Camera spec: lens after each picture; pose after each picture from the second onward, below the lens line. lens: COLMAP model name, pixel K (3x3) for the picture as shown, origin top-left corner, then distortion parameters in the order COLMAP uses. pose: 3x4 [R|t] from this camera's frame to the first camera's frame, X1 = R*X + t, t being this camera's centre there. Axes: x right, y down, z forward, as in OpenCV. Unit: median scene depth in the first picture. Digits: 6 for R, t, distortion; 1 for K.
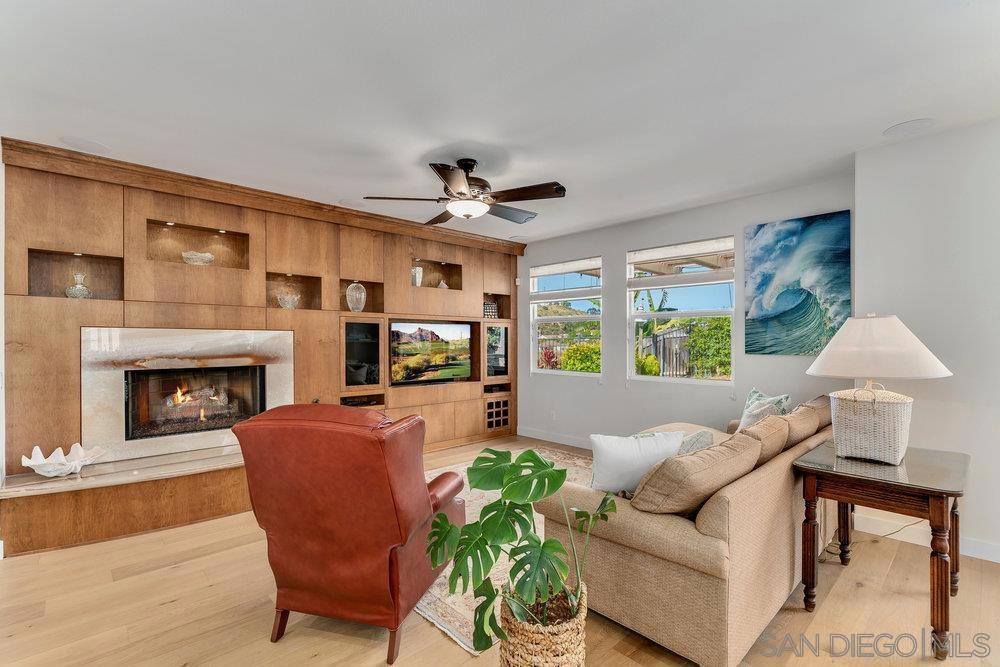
lens RADIAL K [[449.2, 0, 500.3], [0, 449.2, 338.6], [0, 0, 1]] dist [-0.002235, 0.000054]
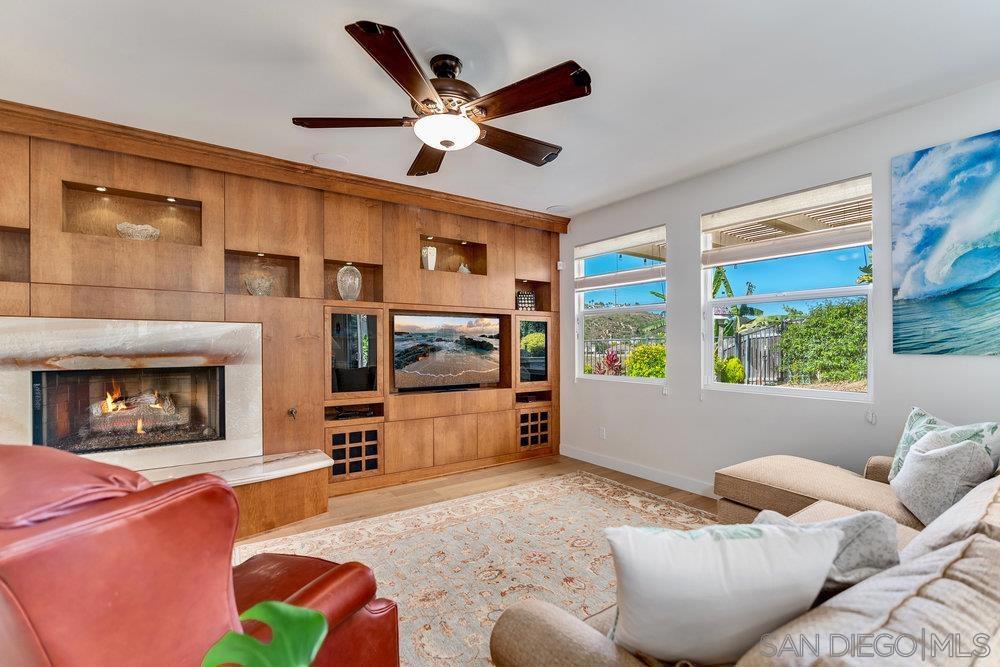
lens RADIAL K [[449.2, 0, 500.3], [0, 449.2, 338.6], [0, 0, 1]] dist [-0.002235, 0.000054]
pose [[0.988472, -0.002145, -0.151391, 0.074266], [0.000966, 0.999969, -0.007860, 0.015408], [0.151403, 0.007623, 0.988443, 0.247257]]
